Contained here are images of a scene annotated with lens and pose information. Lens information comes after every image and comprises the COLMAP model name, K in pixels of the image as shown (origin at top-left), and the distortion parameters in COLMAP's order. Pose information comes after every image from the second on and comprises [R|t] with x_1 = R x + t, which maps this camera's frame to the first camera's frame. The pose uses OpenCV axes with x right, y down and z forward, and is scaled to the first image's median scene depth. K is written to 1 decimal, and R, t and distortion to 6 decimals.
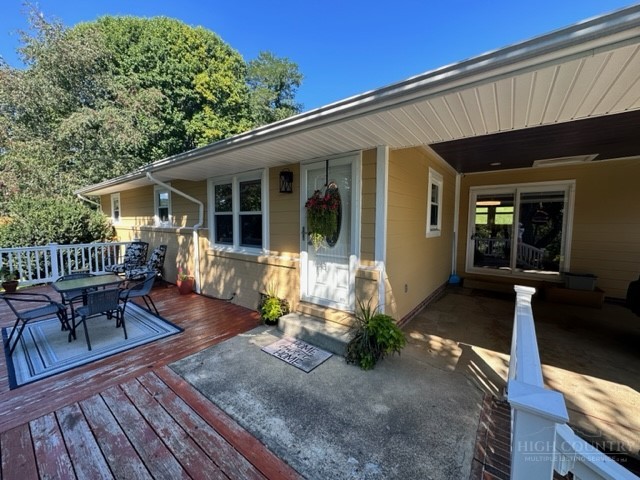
lens RADIAL K [[254.5, 0, 320.0], [0, 254.5, 240.0], [0, 0, 1]] dist [-0.001903, 0.000130]
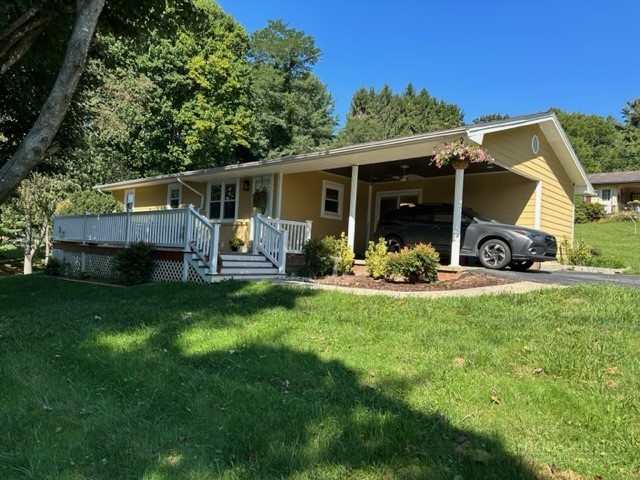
lens RADIAL K [[453.9, 0, 320.0], [0, 453.9, 240.0], [0, 0, 1]] dist [0.140202, -0.223796]
pose [[0.992631, 0.044706, -0.112630, 0.150788], [-0.056302, 0.993193, -0.101968, 0.094450], [0.107304, 0.107558, 0.988391, -0.431714]]
